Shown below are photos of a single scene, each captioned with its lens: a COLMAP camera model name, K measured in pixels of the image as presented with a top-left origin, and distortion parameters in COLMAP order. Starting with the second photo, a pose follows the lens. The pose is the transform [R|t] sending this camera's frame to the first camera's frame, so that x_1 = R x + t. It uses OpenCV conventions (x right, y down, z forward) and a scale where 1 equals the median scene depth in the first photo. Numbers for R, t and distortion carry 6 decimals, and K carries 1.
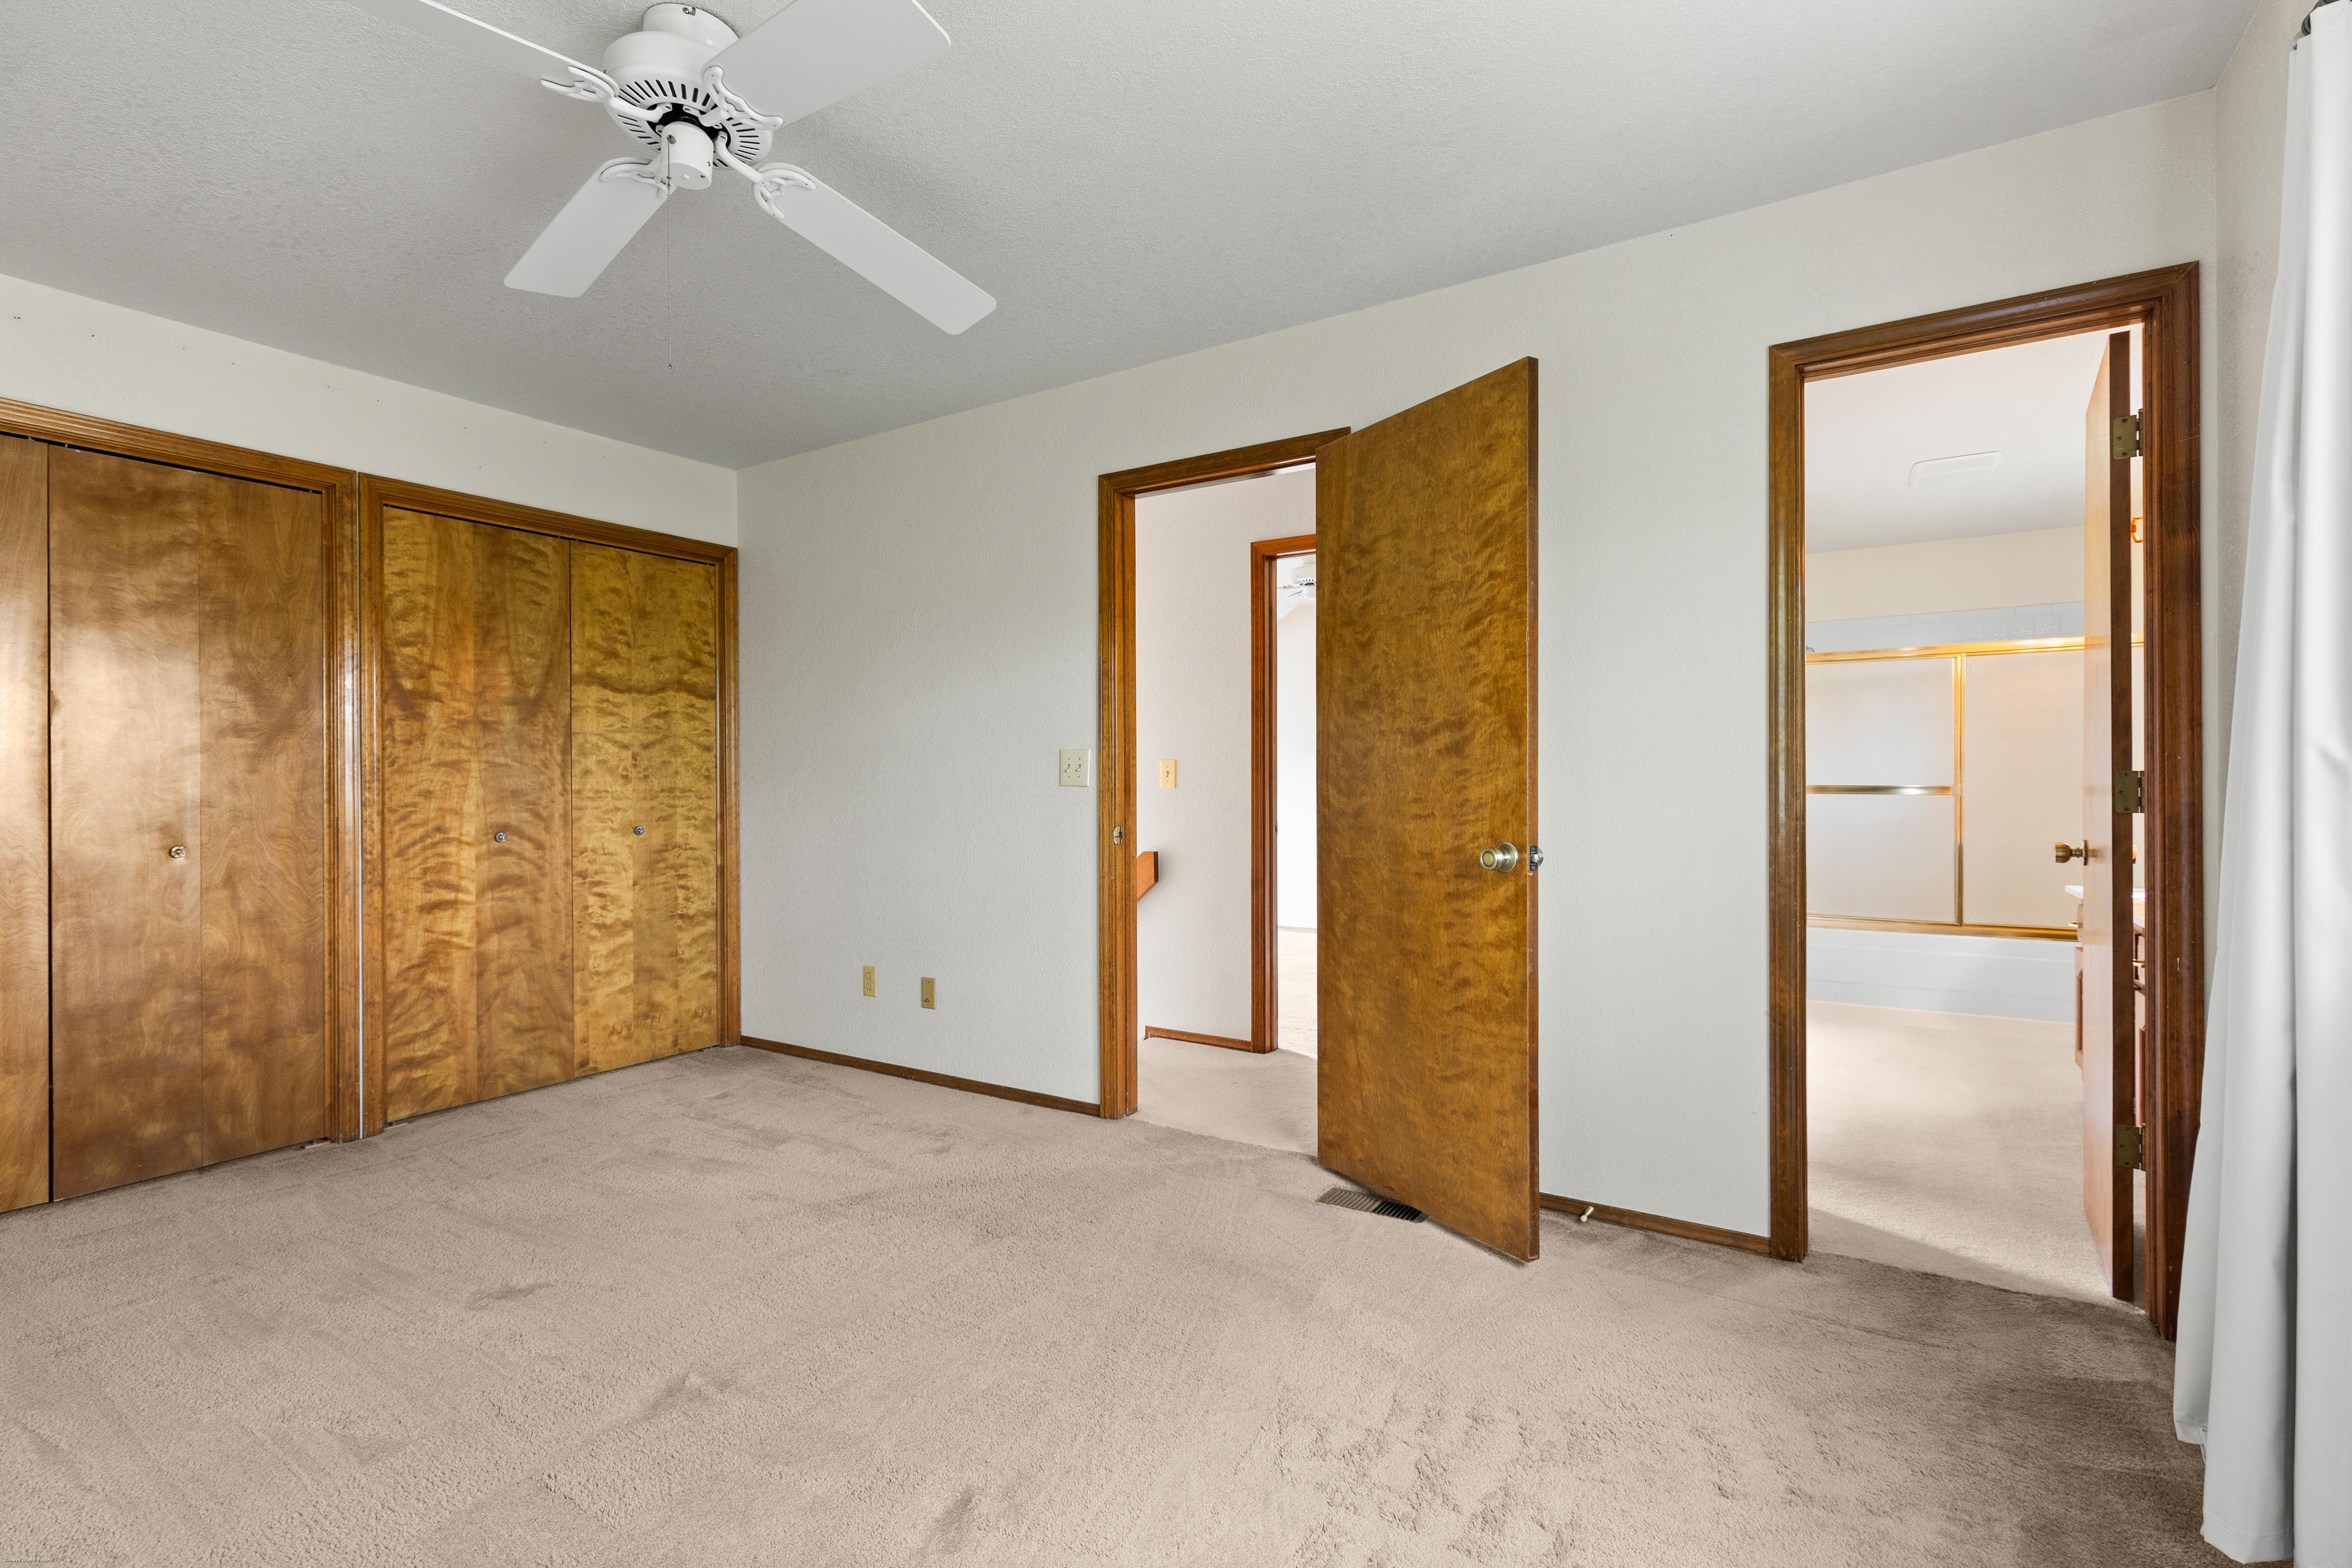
lens RADIAL K [[1061.4, 0, 1192.8], [0, 1061.4, 787.9], [0, 0, 1]] dist [0.002151, 0.000045]
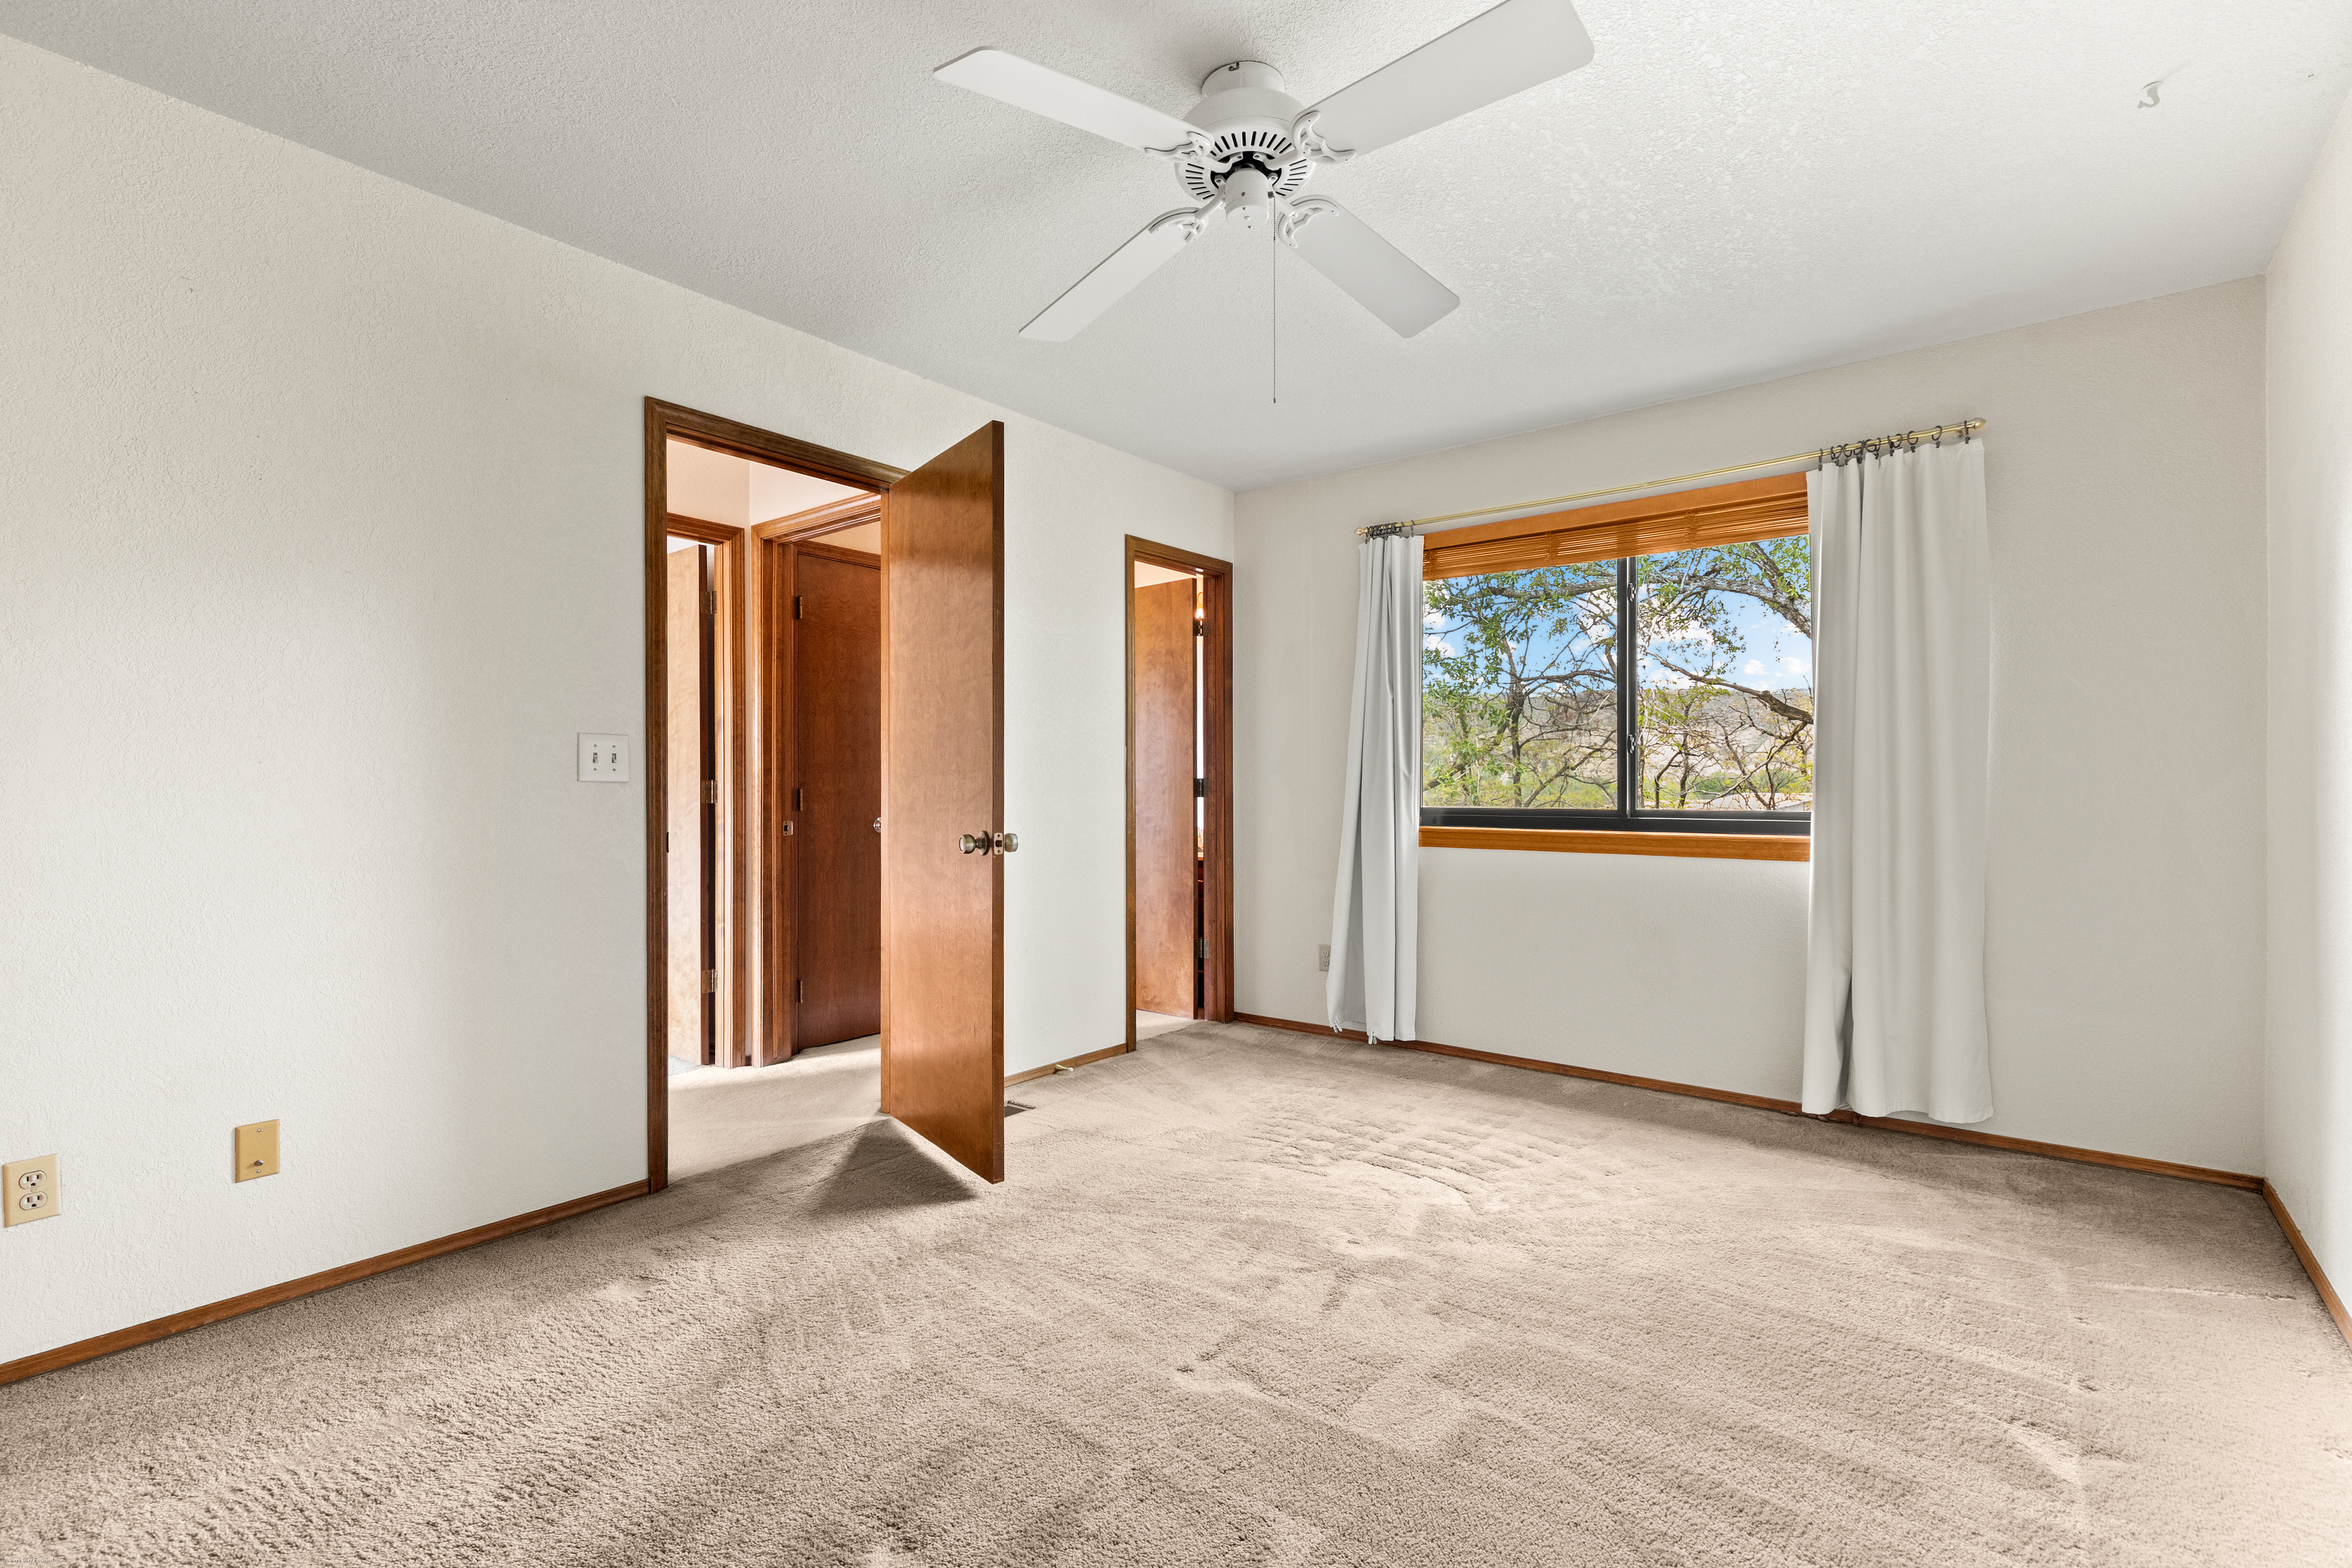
lens RADIAL K [[1061.4, 0, 1192.8], [0, 1061.4, 787.9], [0, 0, 1]] dist [0.002151, 0.000045]
pose [[0.102207, 0.001418, 0.994762, -0.754259], [0.003130, 0.999994, -0.001747, 0.005161], [-0.994758, 0.003292, 0.102202, 0.453835]]
